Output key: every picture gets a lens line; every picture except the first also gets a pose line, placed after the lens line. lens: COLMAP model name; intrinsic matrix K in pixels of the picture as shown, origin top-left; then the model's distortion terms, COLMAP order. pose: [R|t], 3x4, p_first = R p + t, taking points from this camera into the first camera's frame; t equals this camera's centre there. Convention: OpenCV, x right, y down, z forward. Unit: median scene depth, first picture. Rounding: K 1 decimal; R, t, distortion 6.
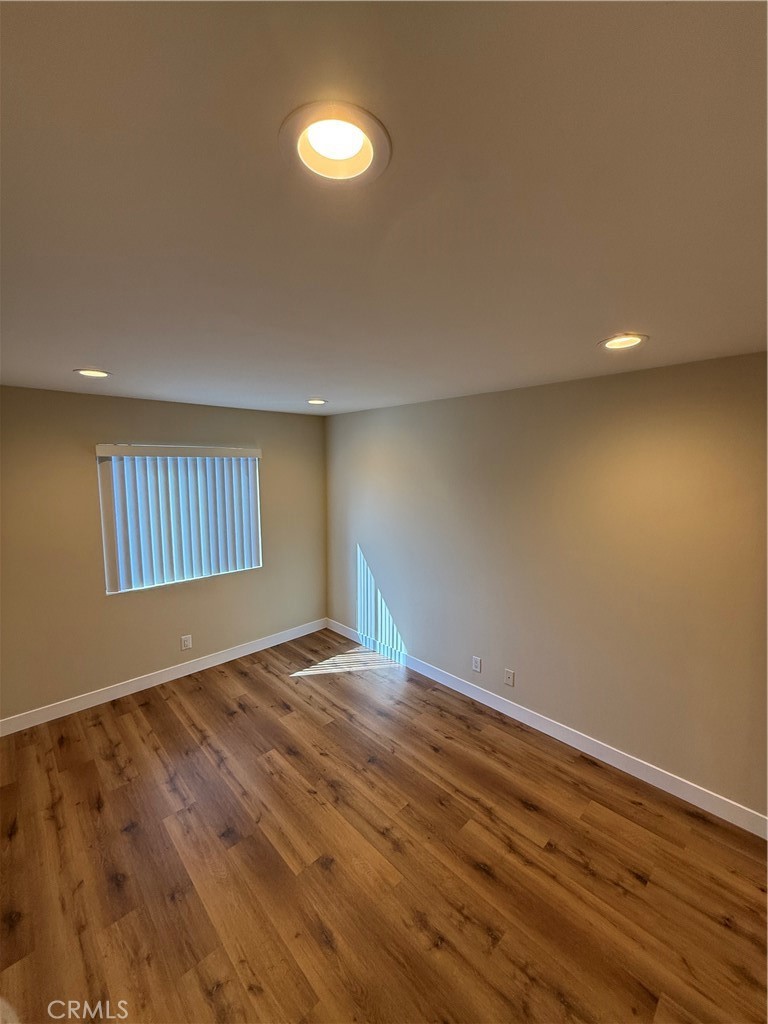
lens RADIAL K [[411.9, 0, 379.2], [0, 411.9, 511.8], [0, 0, 1]] dist [-0.001325, 0.000602]
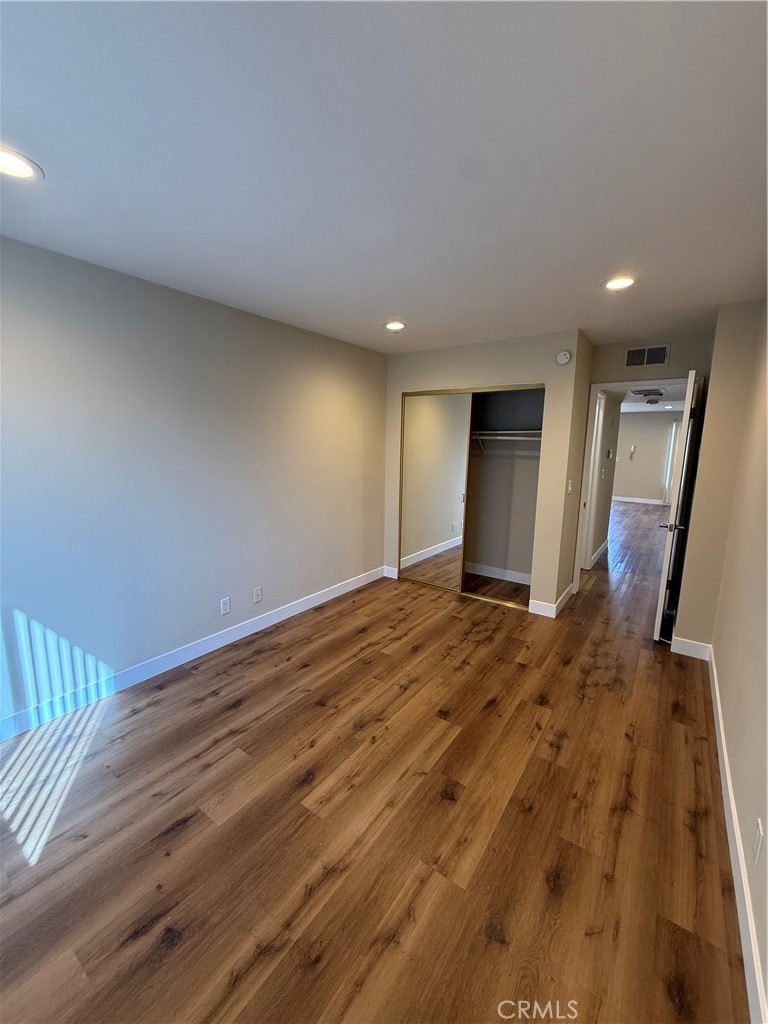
lens RADIAL K [[411.9, 0, 381.8], [0, 411.9, 512.9], [0, 0, 1]] dist [-0.001325, 0.000602]
pose [[-0.189928, -0.165186, 0.967802, -1.045858], [0.098118, 0.977616, 0.186117, 0.036922], [-0.976883, 0.130308, -0.169469, 1.177026]]
